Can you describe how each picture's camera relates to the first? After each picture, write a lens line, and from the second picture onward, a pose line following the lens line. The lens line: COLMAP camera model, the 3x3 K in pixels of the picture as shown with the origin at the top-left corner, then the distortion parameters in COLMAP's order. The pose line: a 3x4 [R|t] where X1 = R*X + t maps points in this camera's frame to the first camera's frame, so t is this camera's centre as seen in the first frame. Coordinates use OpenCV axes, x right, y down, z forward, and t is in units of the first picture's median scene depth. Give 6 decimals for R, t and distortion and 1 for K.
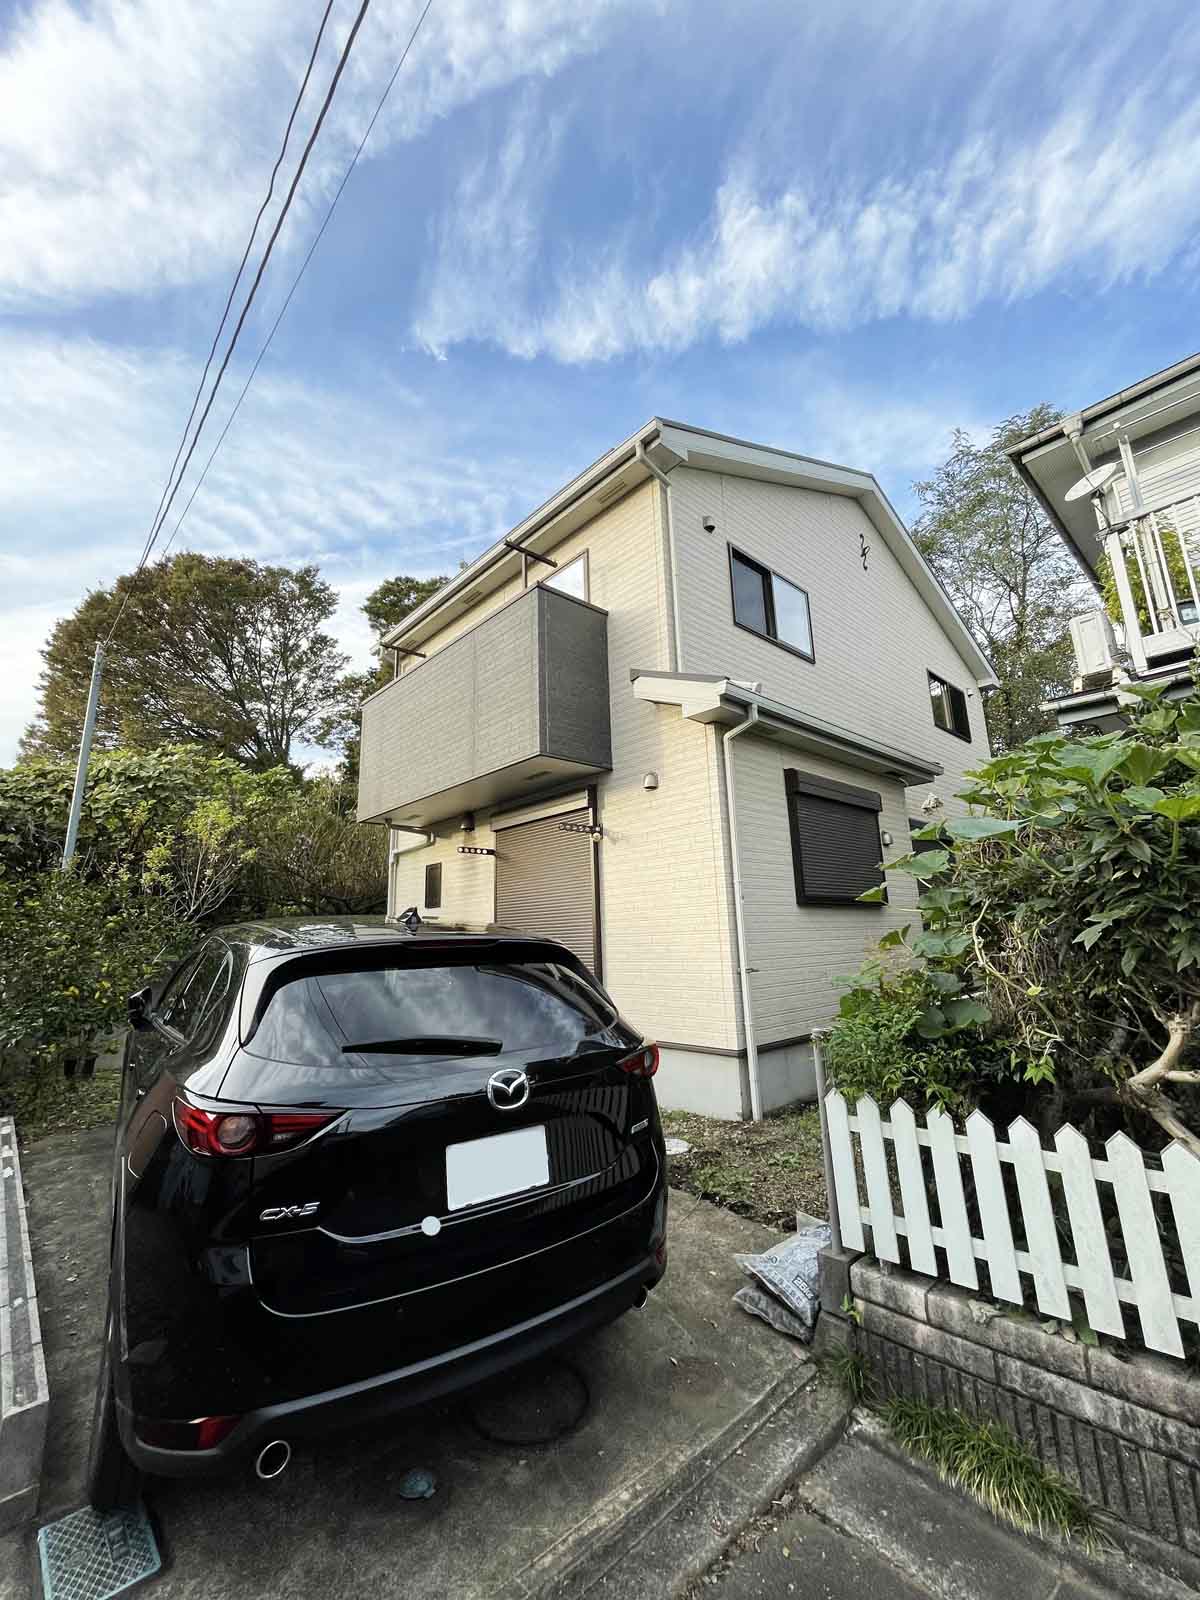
lens RADIAL K [[647.5, 0, 600.0], [0, 647.5, 800.0], [0, 0, 1]] dist [-0.001685, -0.000066]
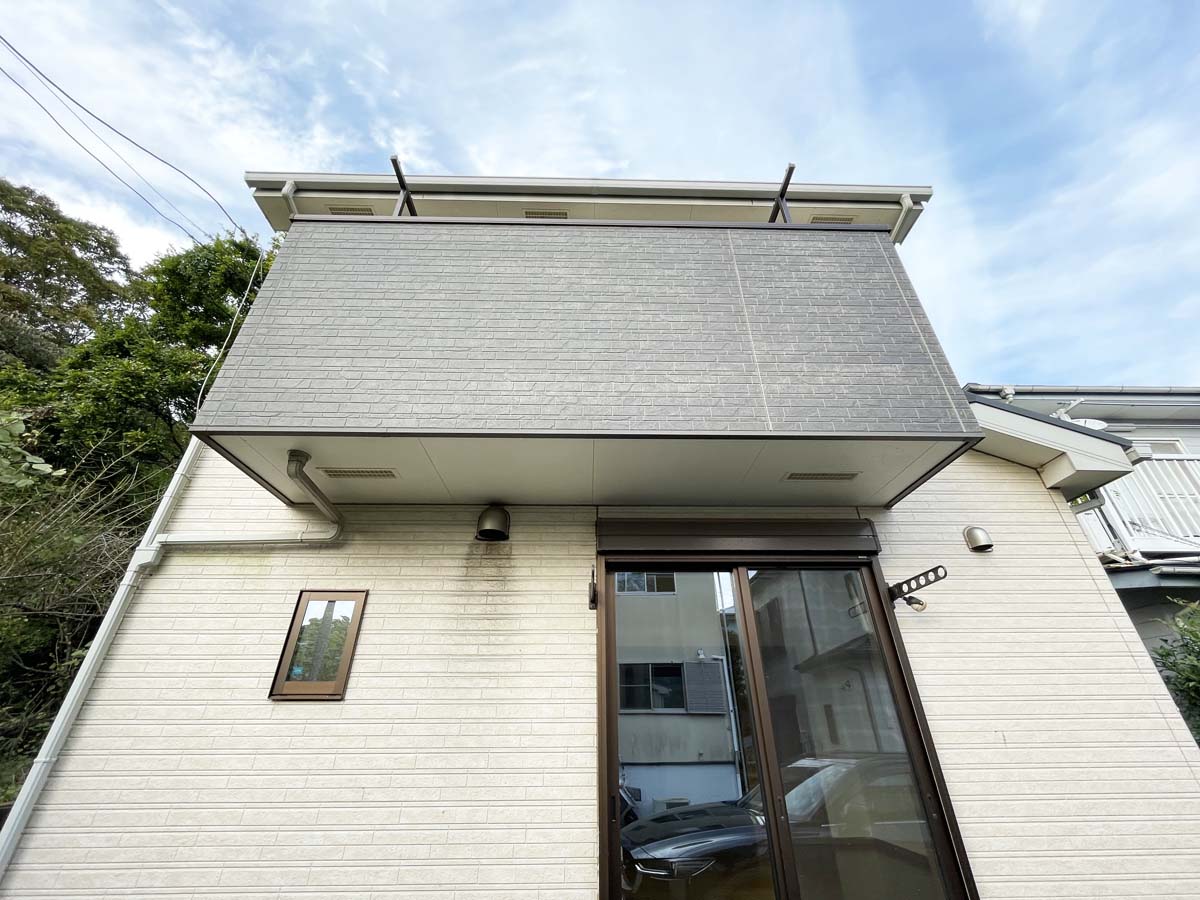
lens RADIAL K [[485.6, 0, 599.3], [0, 485.6, 451.1], [0, 0, 1]] dist [-0.001685, -0.000066]
pose [[0.655020, 0.400986, 0.640436, -0.387527], [-0.173318, 0.904707, -0.389186, 0.110157], [-0.735465, 0.143925, 0.662100, 0.636397]]
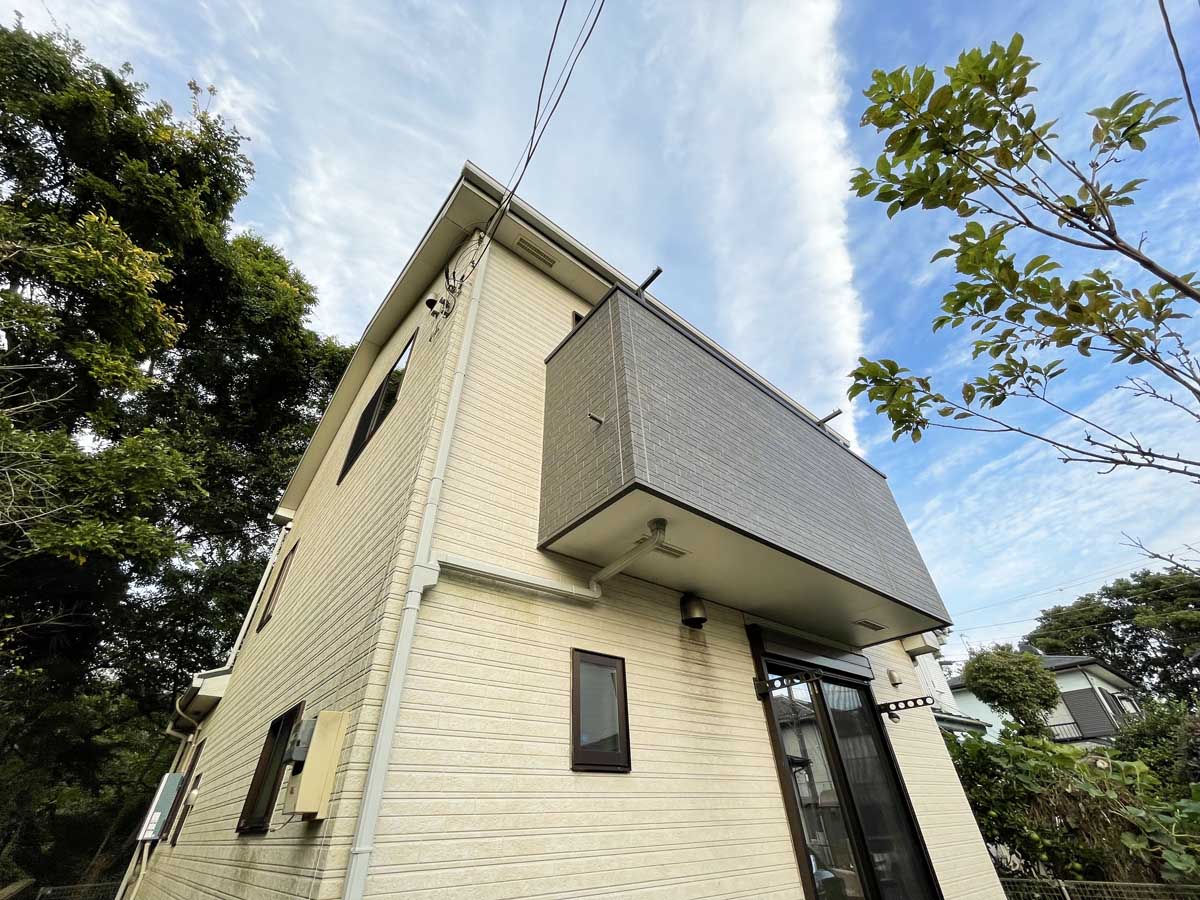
lens RADIAL K [[485.6, 0, 599.3], [0, 485.6, 451.1], [0, 0, 1]] dist [-0.001685, -0.000066]
pose [[0.055976, 0.631285, 0.773528, -0.592127], [-0.181195, 0.768301, -0.613908, 0.193187], [-0.981853, -0.105795, 0.157392, 0.958301]]
